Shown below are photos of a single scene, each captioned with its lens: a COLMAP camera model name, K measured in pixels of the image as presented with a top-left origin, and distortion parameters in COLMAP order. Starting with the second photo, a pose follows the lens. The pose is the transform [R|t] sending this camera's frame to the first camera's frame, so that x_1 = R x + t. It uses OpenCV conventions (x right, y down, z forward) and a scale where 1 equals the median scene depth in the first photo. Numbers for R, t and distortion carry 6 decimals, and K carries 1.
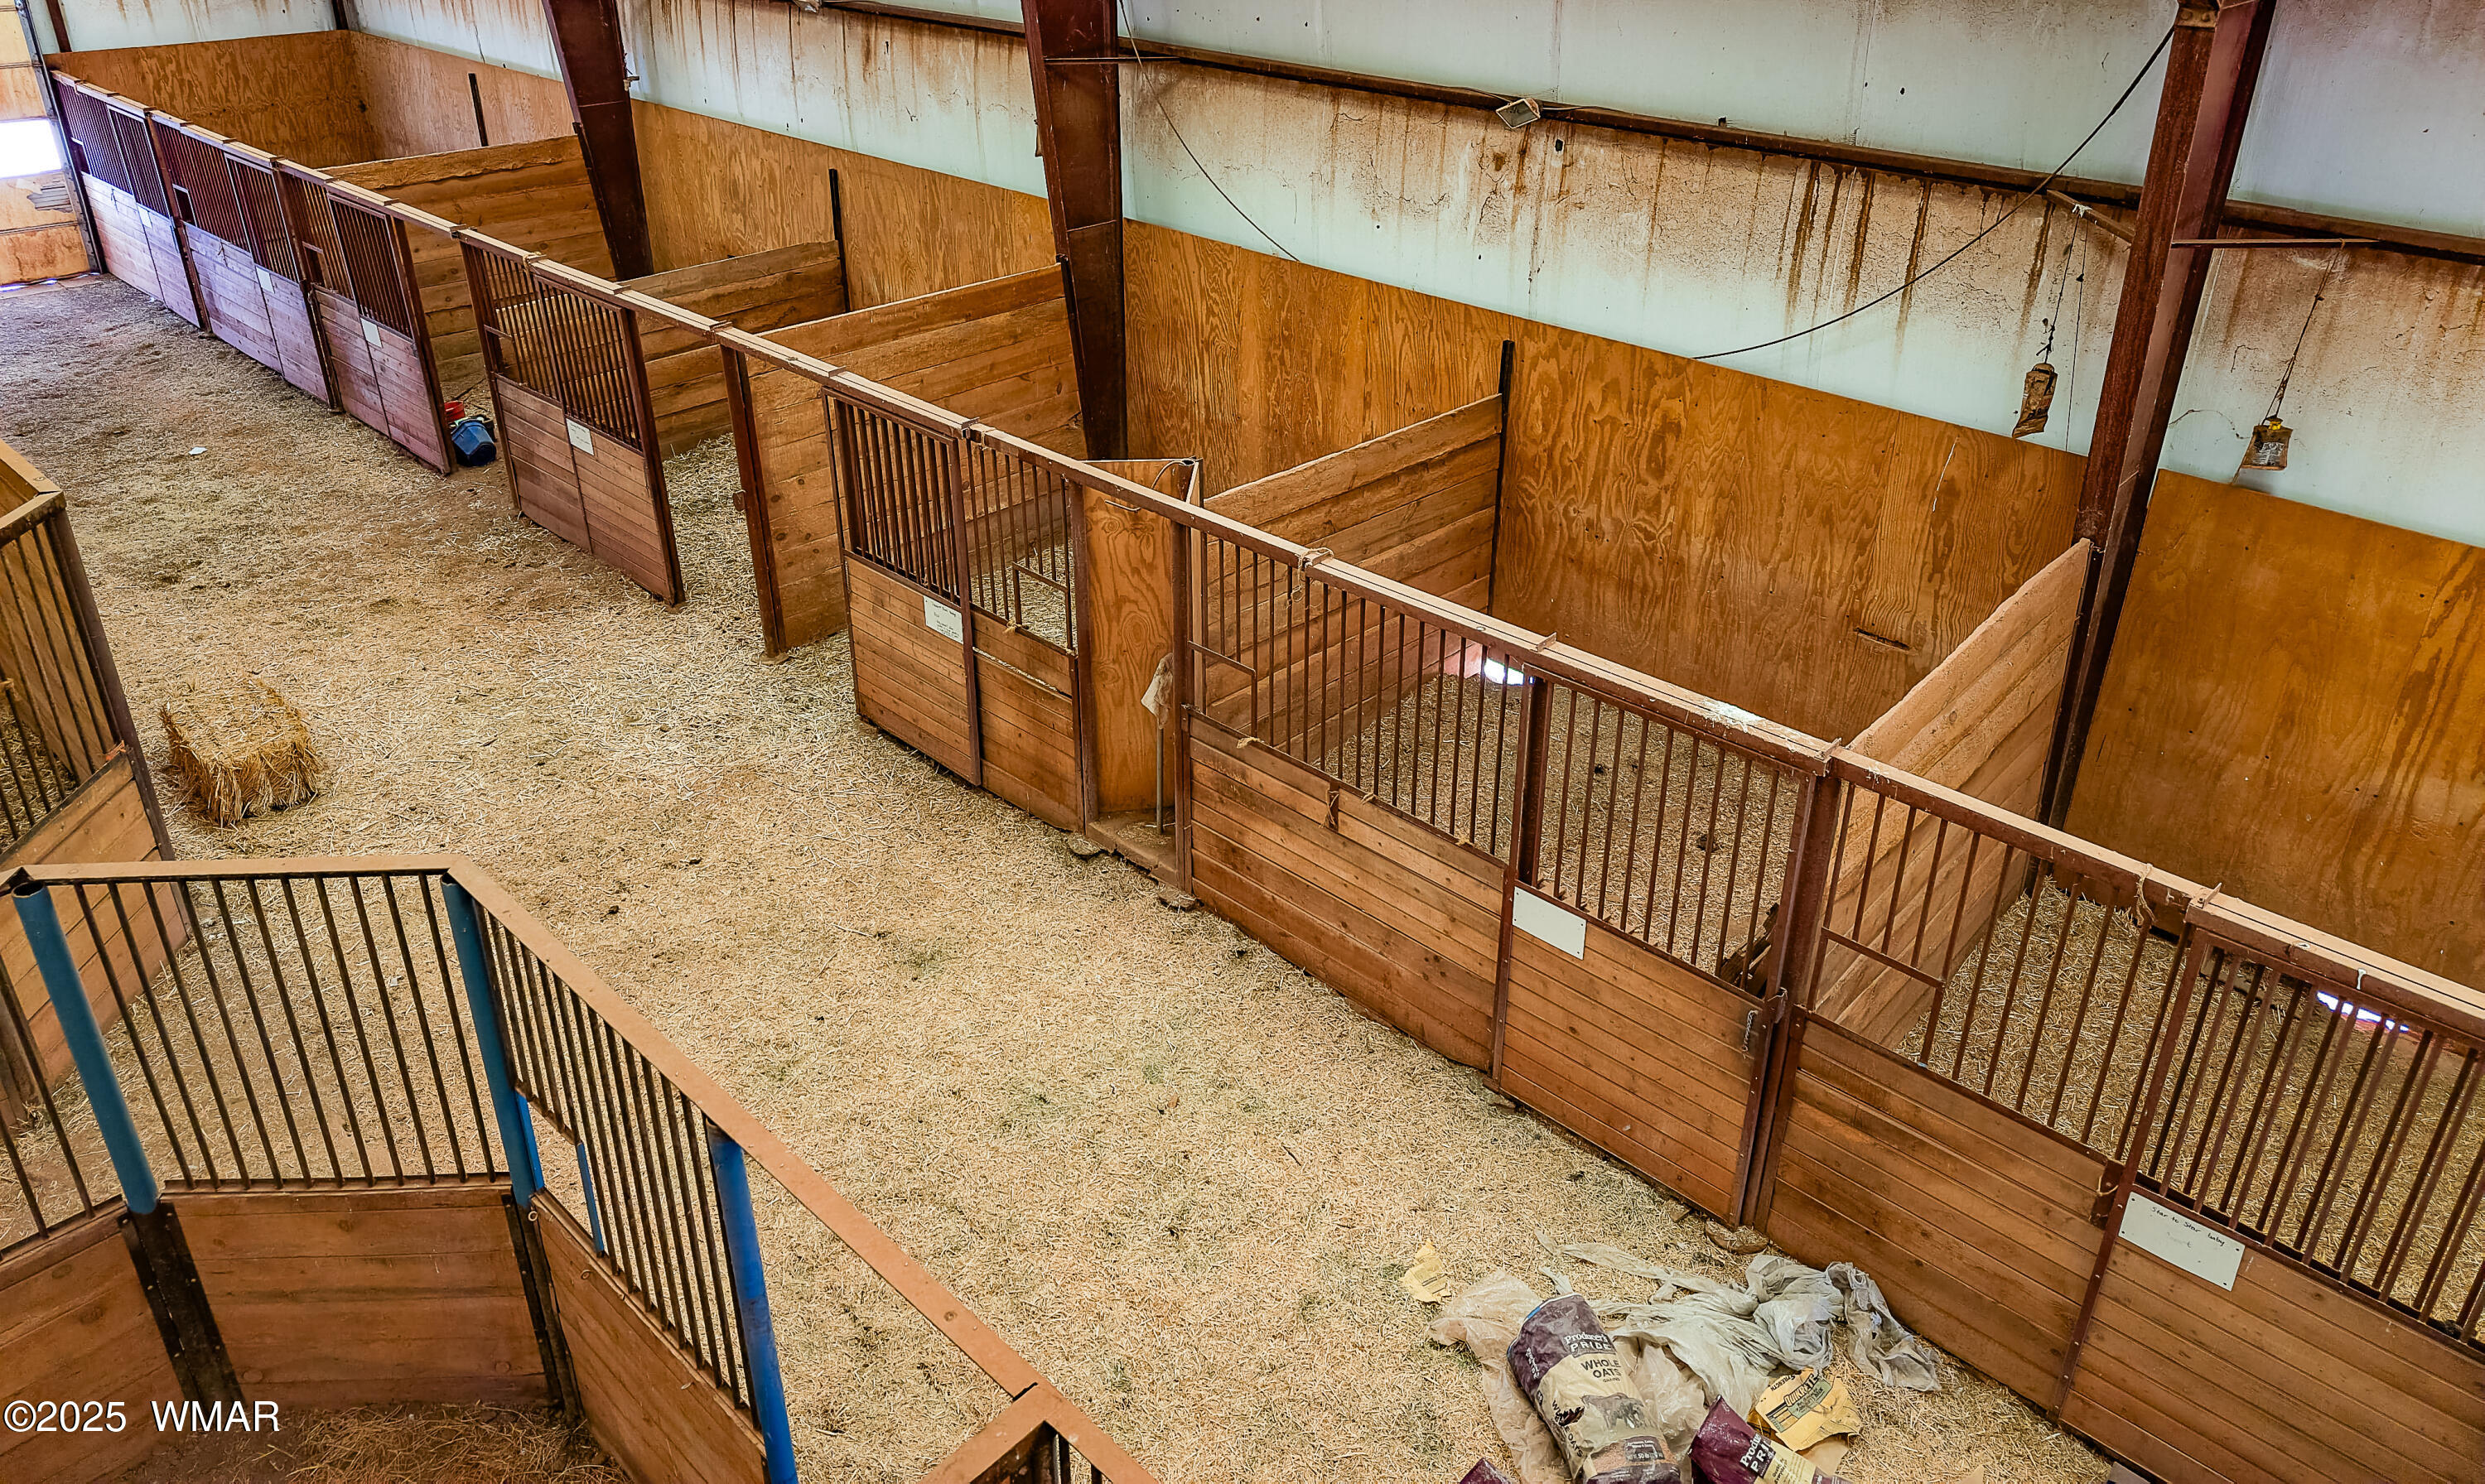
lens RADIAL K [[1662.0, 0, 1250.2], [0, 1662.0, 596.2], [0, 0, 1]] dist [0.047352, -0.054035]
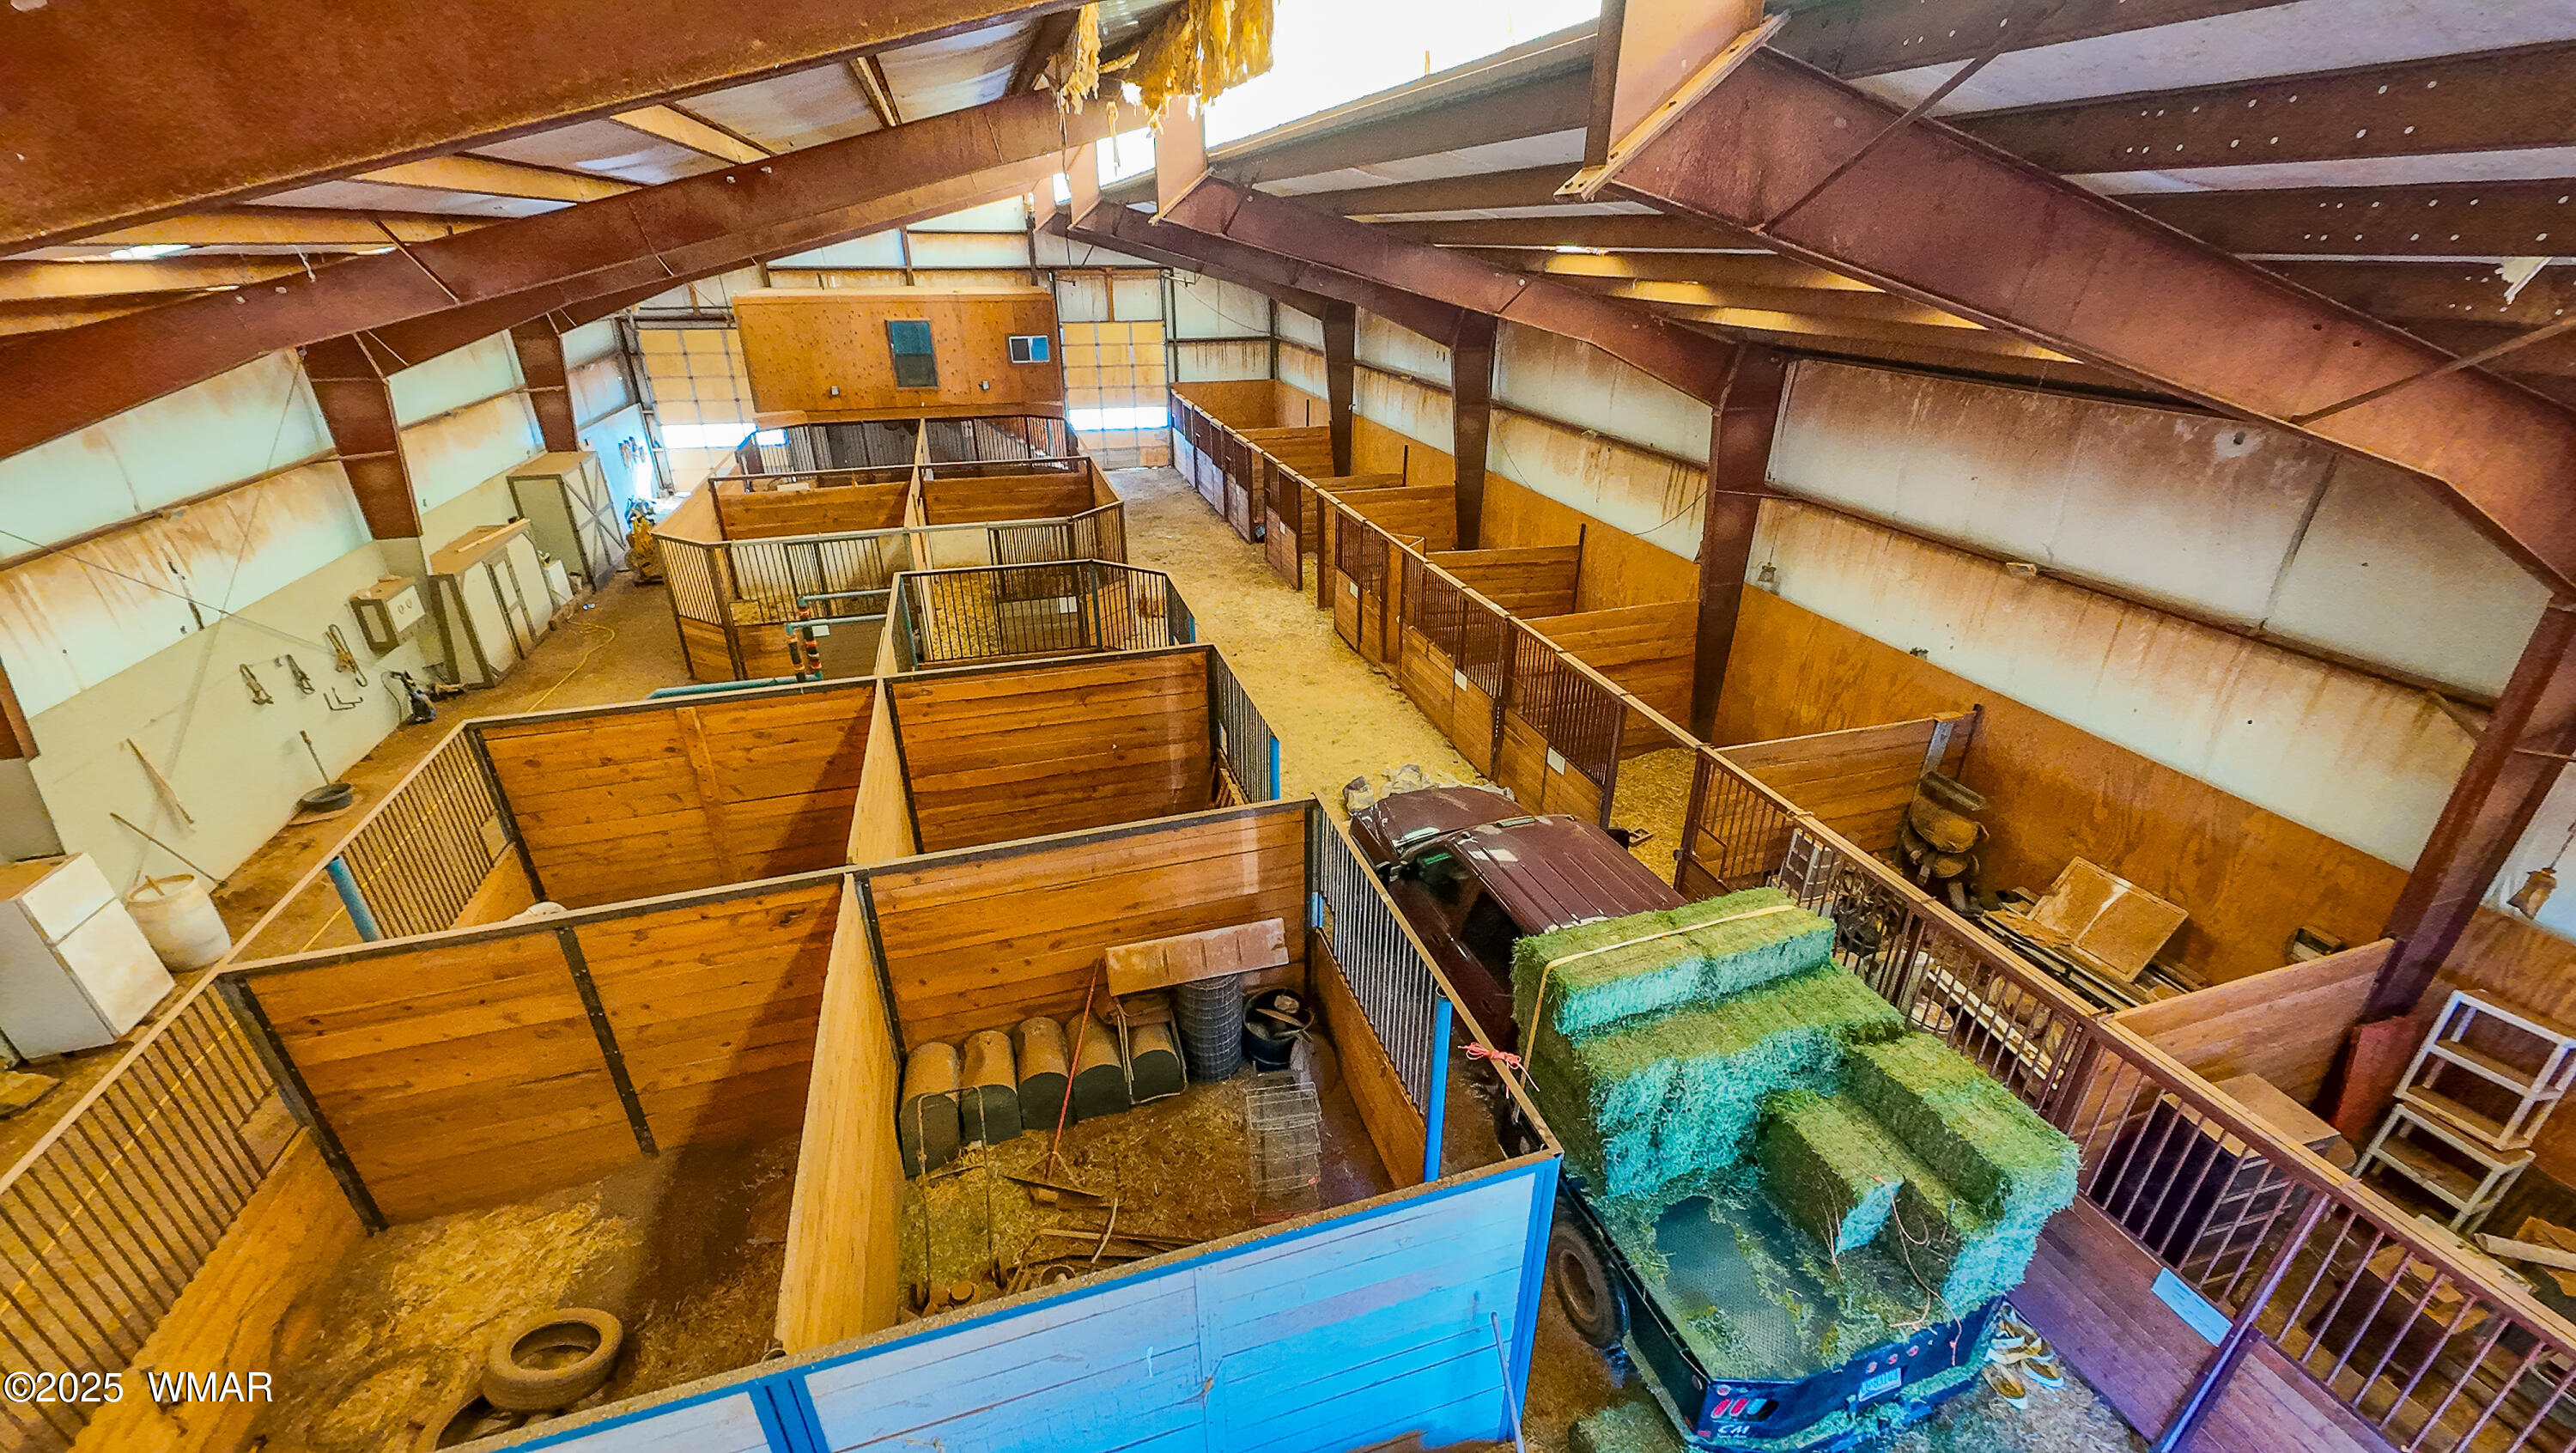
lens RADIAL K [[994.5, 0, 1288.0], [0, 994.5, 726.5], [0, 0, 1]] dist [0.007804, 0.000486]
pose [[0.868028, 0.208166, -0.450771, 0.477086], [-0.206310, 0.977001, 0.053897, 0.152878], [0.451624, 0.046214, 0.891011, -0.527869]]
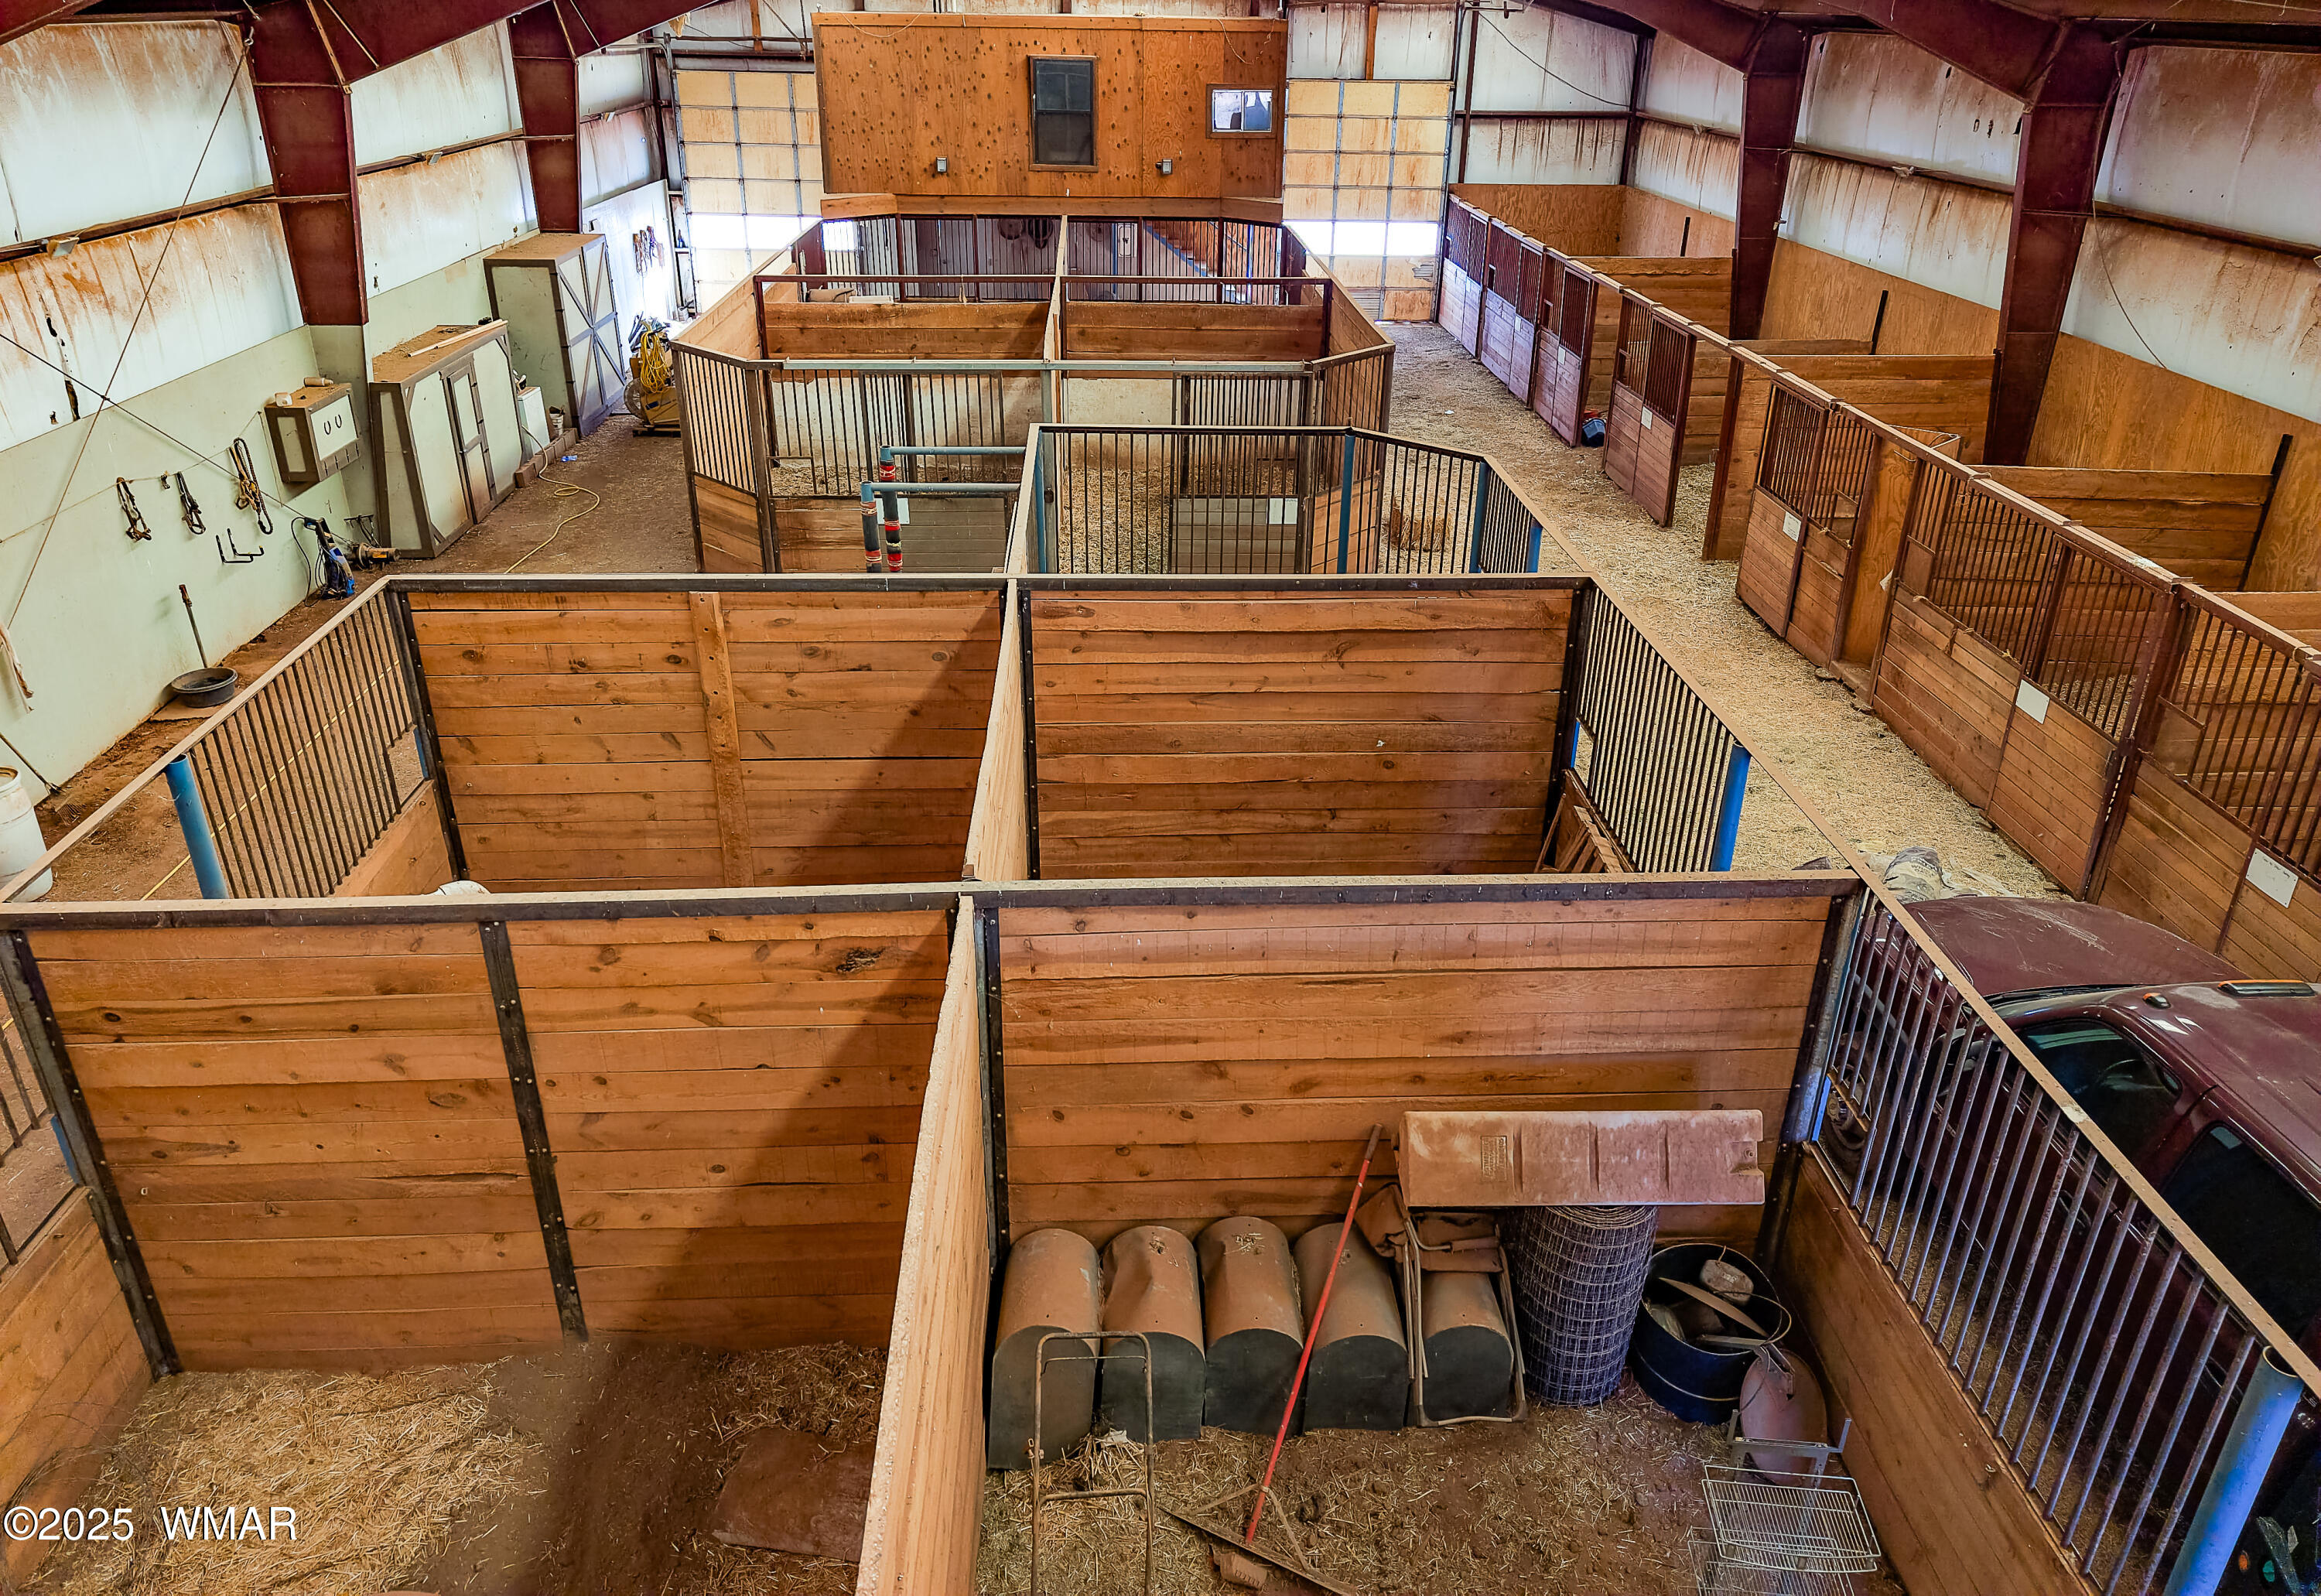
lens RADIAL K [[1537.1, 0, 1180.2], [0, 1537.1, 749.3], [0, 0, 1]] dist [0.040262, -0.035367]
pose [[0.721326, 0.300292, -0.624110, 0.338673], [-0.304554, 0.946846, 0.103584, 0.210001], [0.622042, 0.115357, 0.774440, -0.455423]]
